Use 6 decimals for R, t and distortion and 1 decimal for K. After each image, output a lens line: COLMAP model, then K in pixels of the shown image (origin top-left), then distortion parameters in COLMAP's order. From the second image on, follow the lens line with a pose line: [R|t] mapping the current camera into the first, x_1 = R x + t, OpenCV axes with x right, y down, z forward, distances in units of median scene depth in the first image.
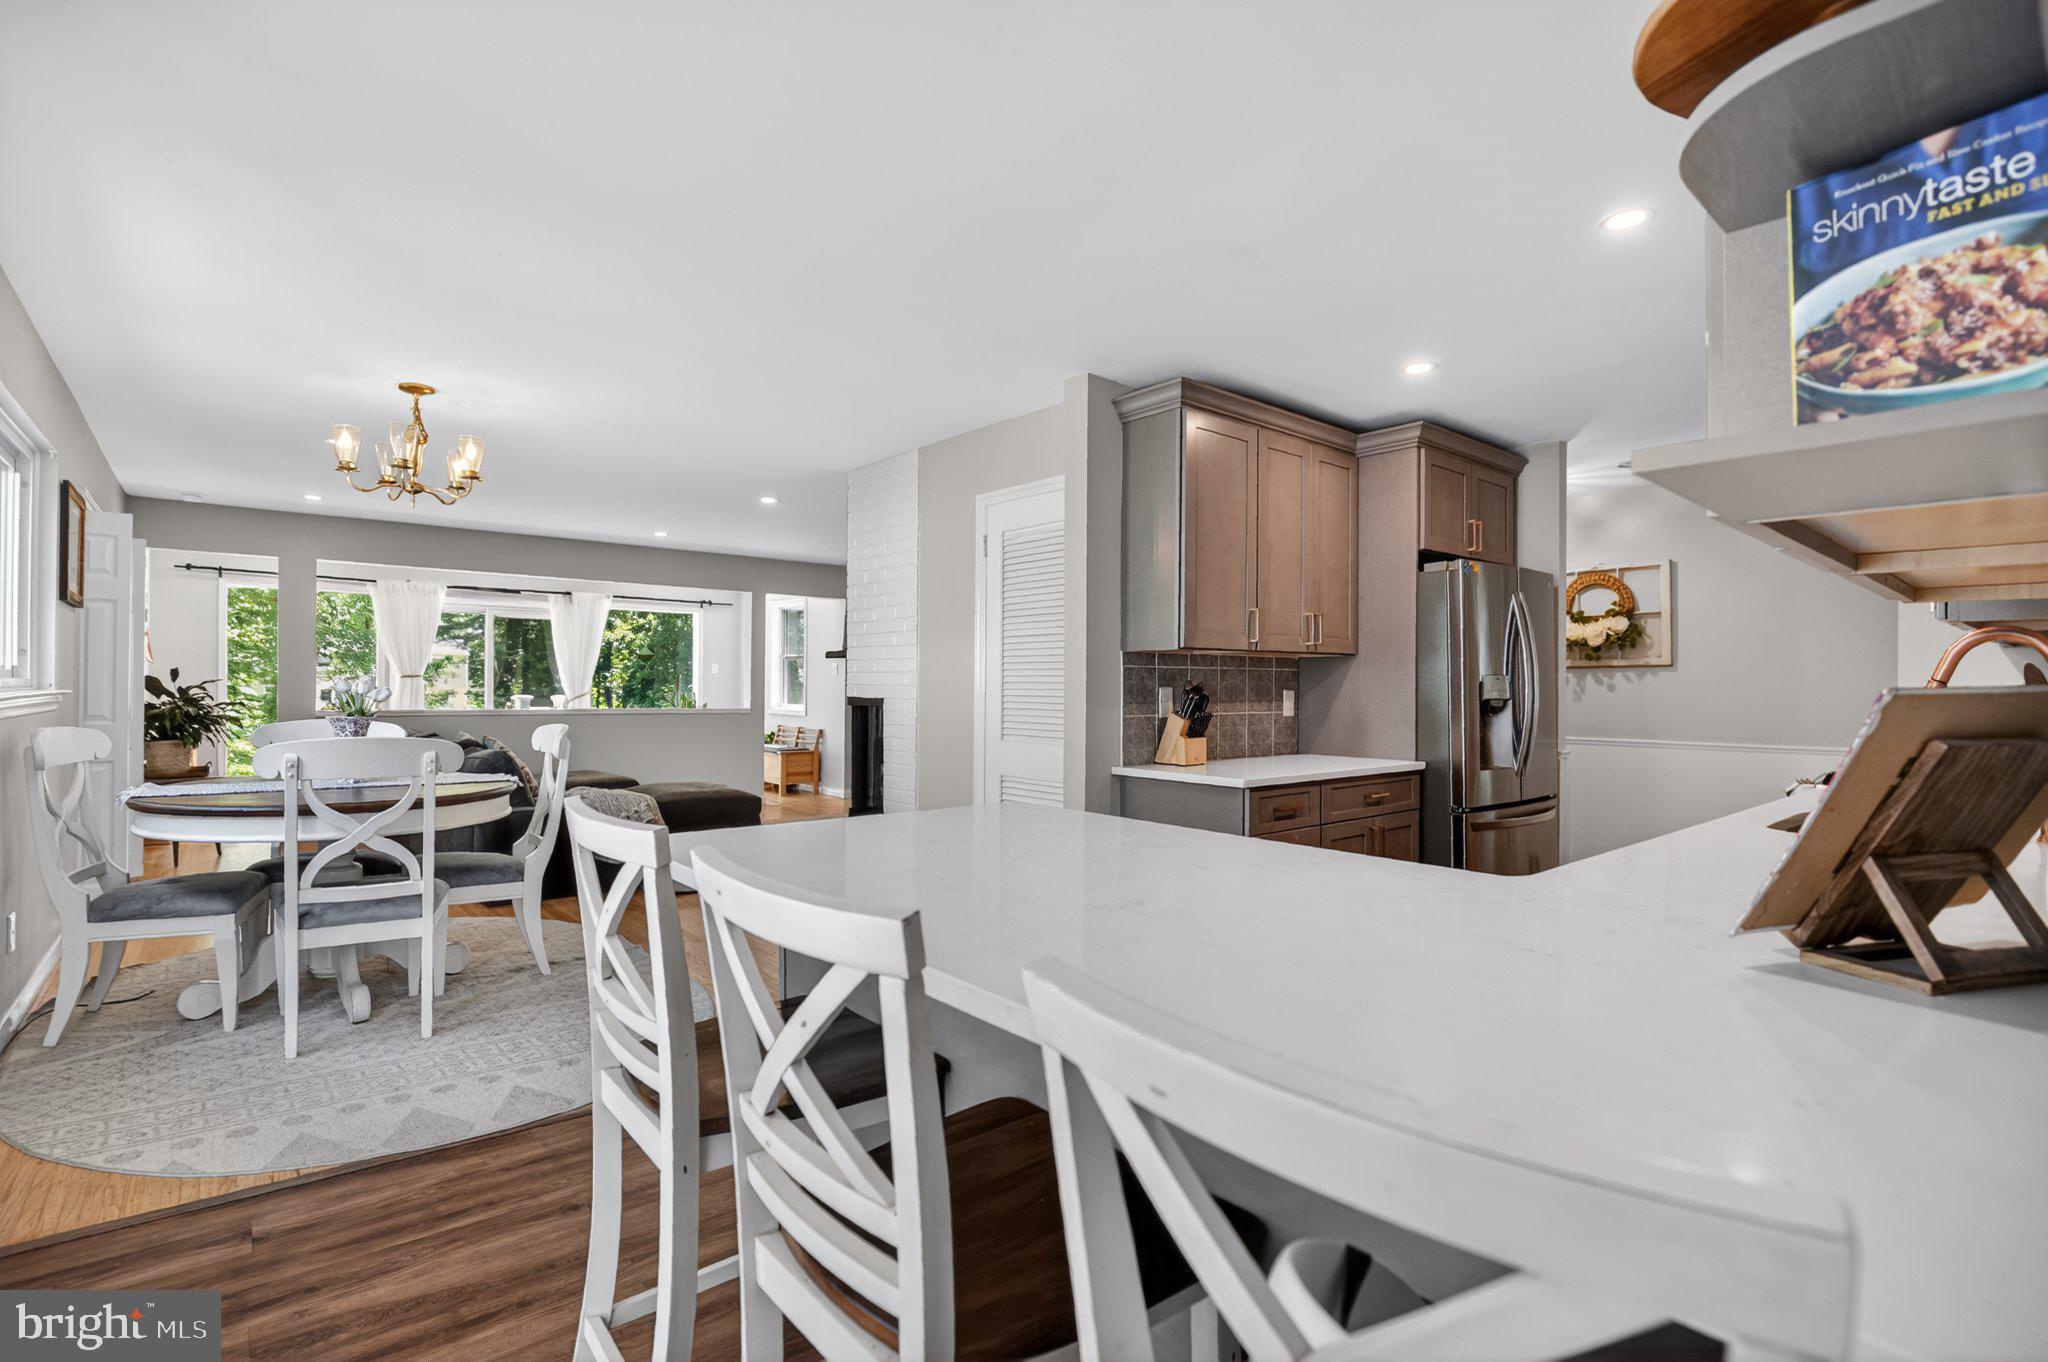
lens RADIAL K [[957.0, 0, 1024.0], [0, 957.0, 681.0], [0, 0, 1]] dist [-0.029403, 0.000077]
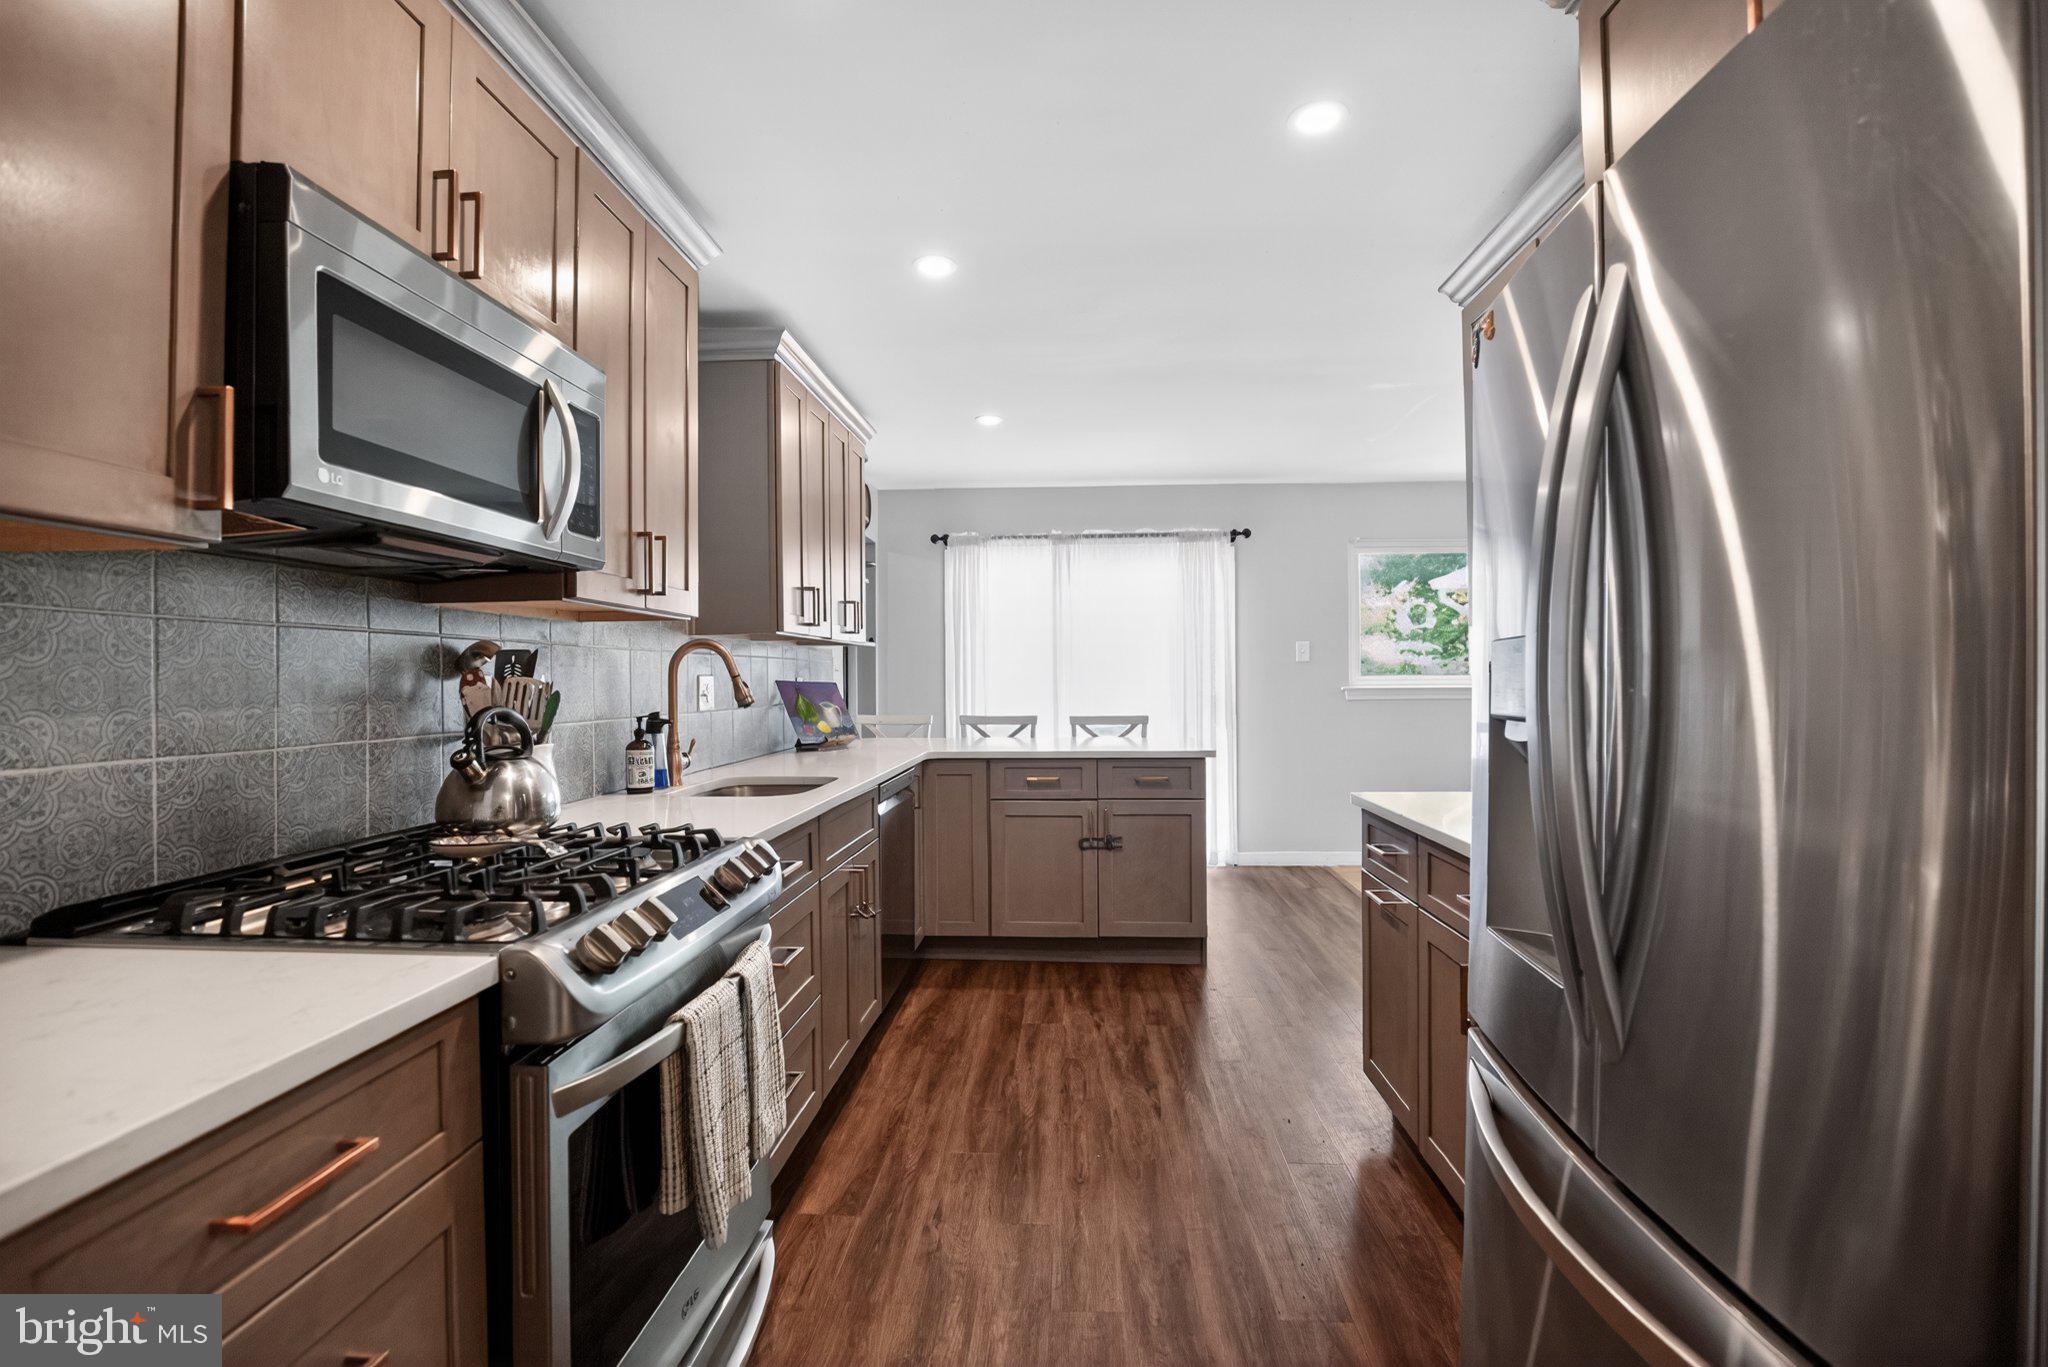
lens RADIAL K [[957.0, 0, 1024.0], [0, 957.0, 683.5], [0, 0, 1]] dist [-0.029403, 0.000077]
pose [[-0.691056, 0.001515, -0.722800, 0.794072], [0.007203, 0.999963, -0.004790, 0.008430], [0.722766, -0.008516, -0.691041, 1.063043]]
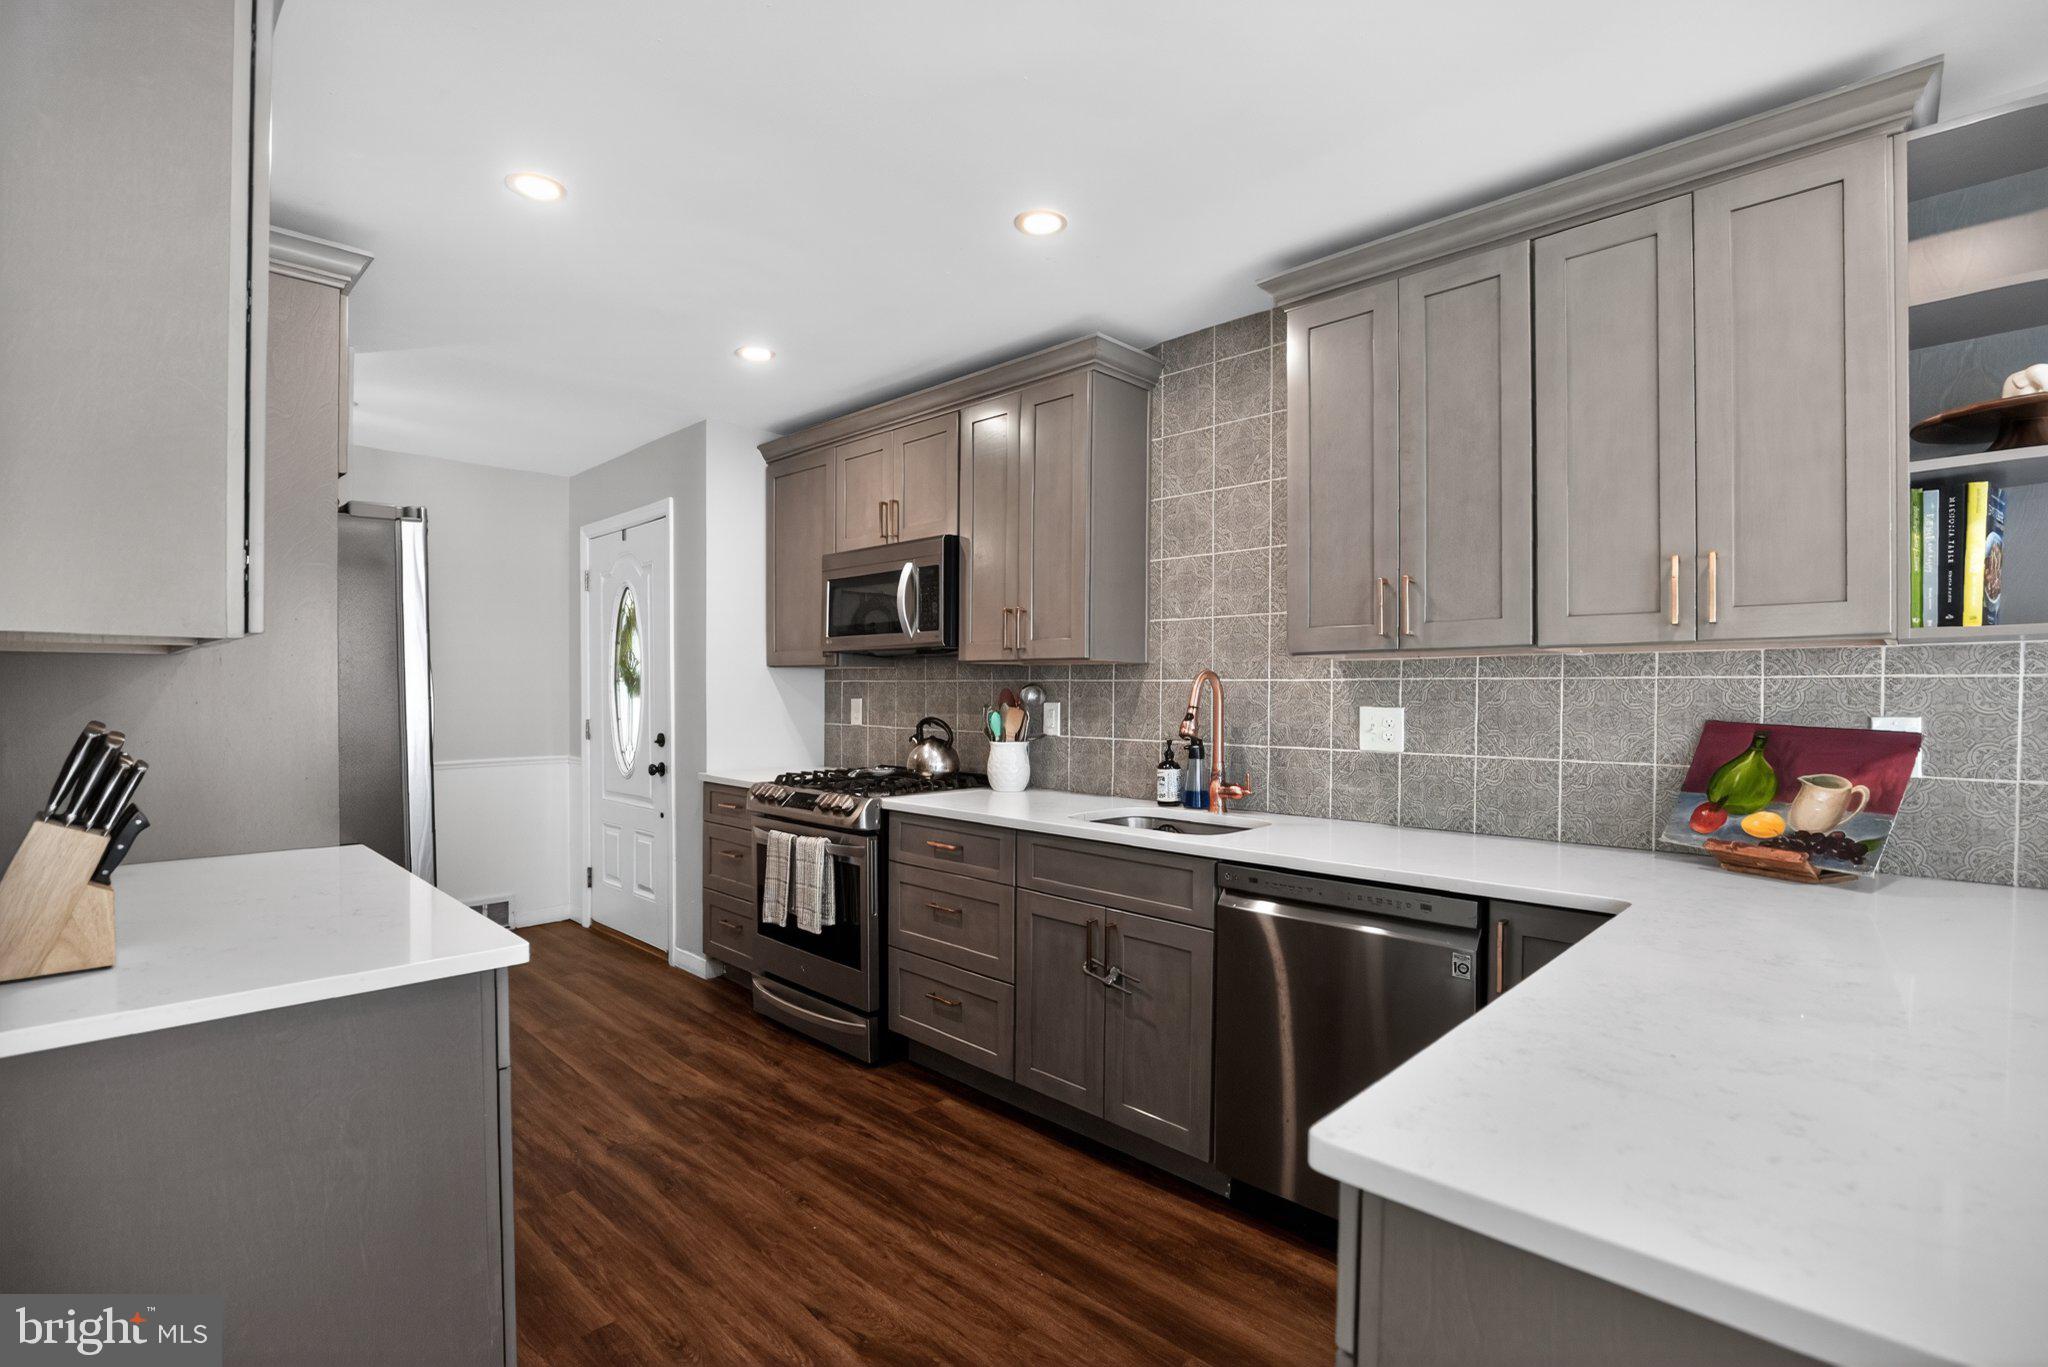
lens RADIAL K [[943.7, 0, 1033.8], [0, 943.7, 707.5], [0, 0, 1]] dist [-0.028706, 0.000960]
pose [[-0.101101, -0.027260, 0.994503, -0.175113], [-0.010722, 0.999596, 0.026309, -0.016939], [-0.994818, -0.008003, -0.101353, 0.631220]]
